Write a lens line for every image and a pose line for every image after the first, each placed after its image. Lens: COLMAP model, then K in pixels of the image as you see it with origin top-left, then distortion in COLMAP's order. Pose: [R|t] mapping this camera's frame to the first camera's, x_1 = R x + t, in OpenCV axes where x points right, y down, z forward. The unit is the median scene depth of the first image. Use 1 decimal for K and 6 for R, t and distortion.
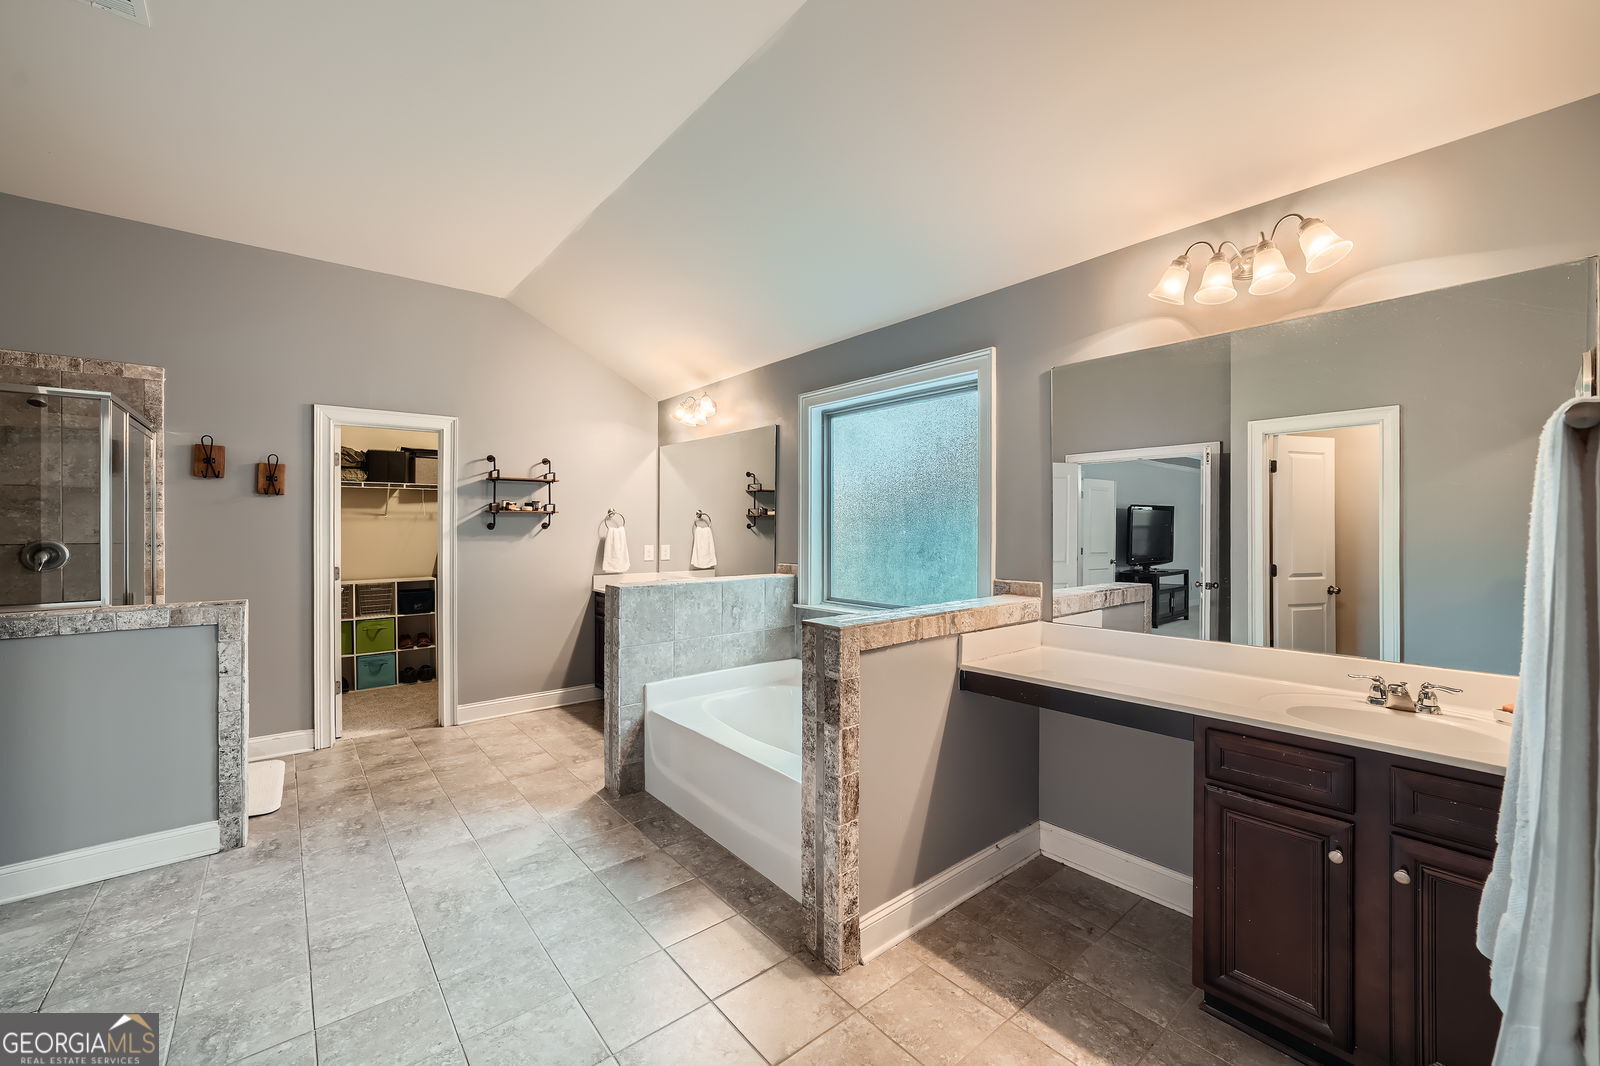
lens RADIAL K [[638.4, 0, 807.1], [0, 638.4, 530.4], [0, 0, 1]] dist [-0.005507, 0.002807]
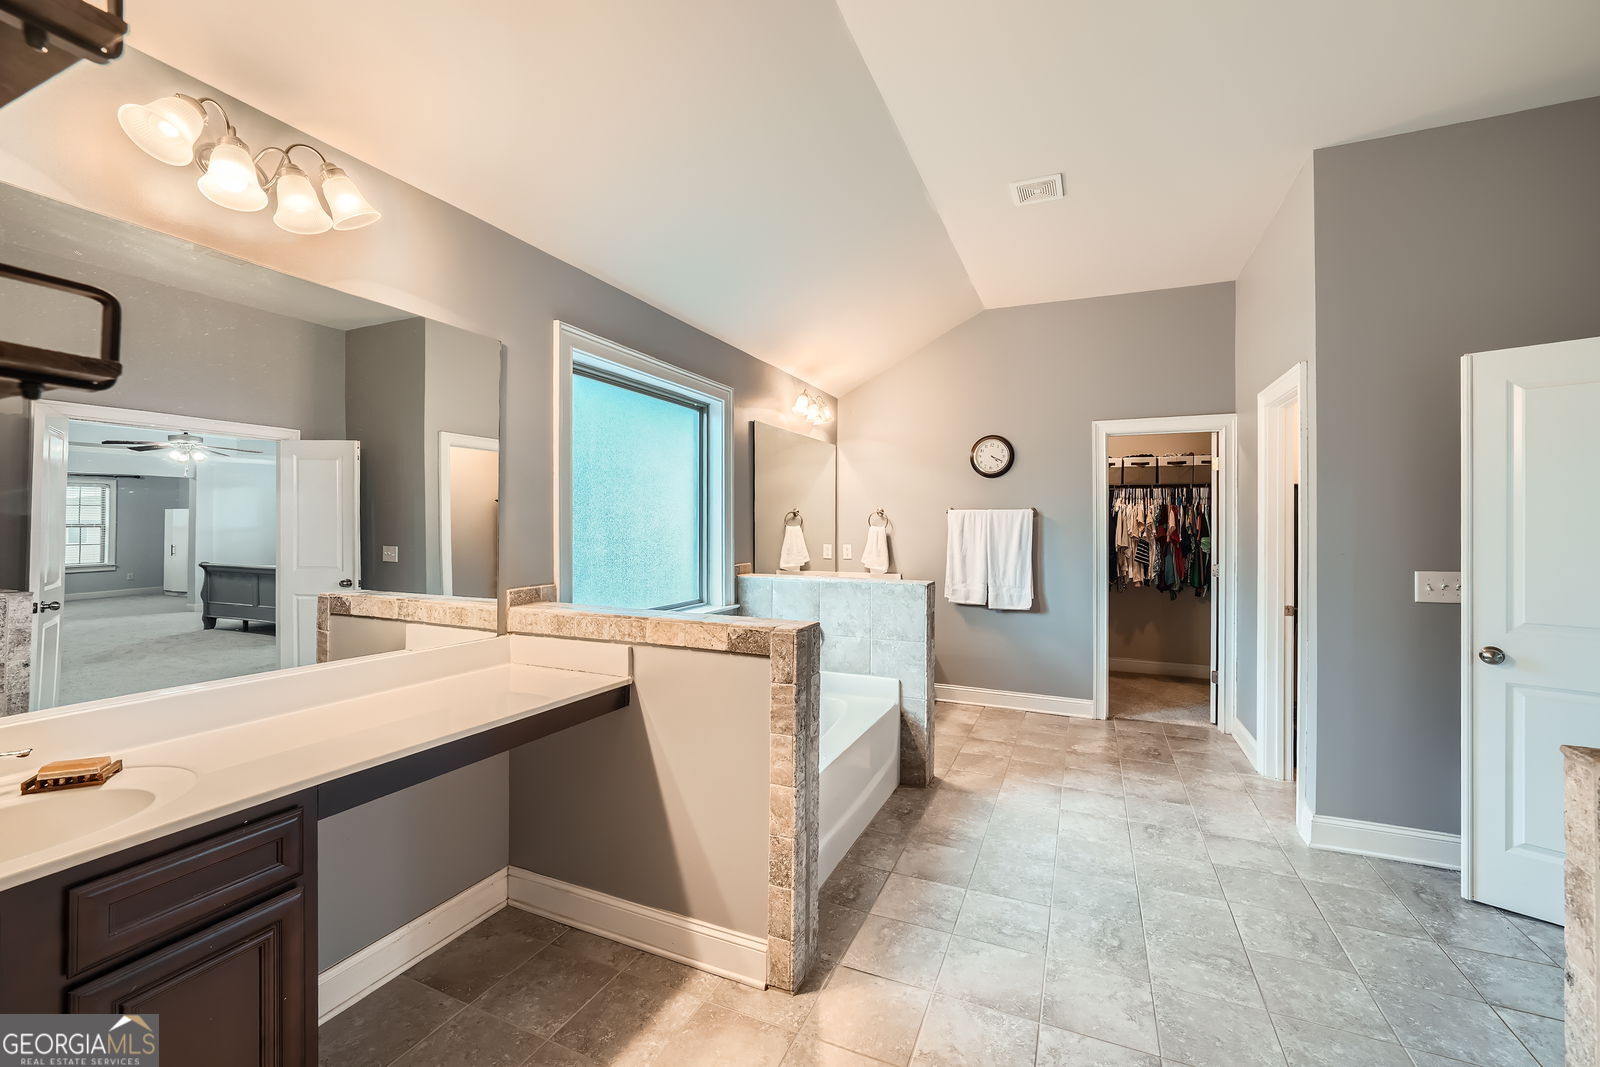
lens RADIAL K [[638.4, 0, 809.7], [0, 638.4, 523.3], [0, 0, 1]] dist [-0.005507, 0.002807]
pose [[-0.444608, -0.002870, 0.895720, -1.163783], [0.001886, 0.999990, 0.004140, -0.015787], [-0.895723, 0.003530, -0.444598, 1.752670]]
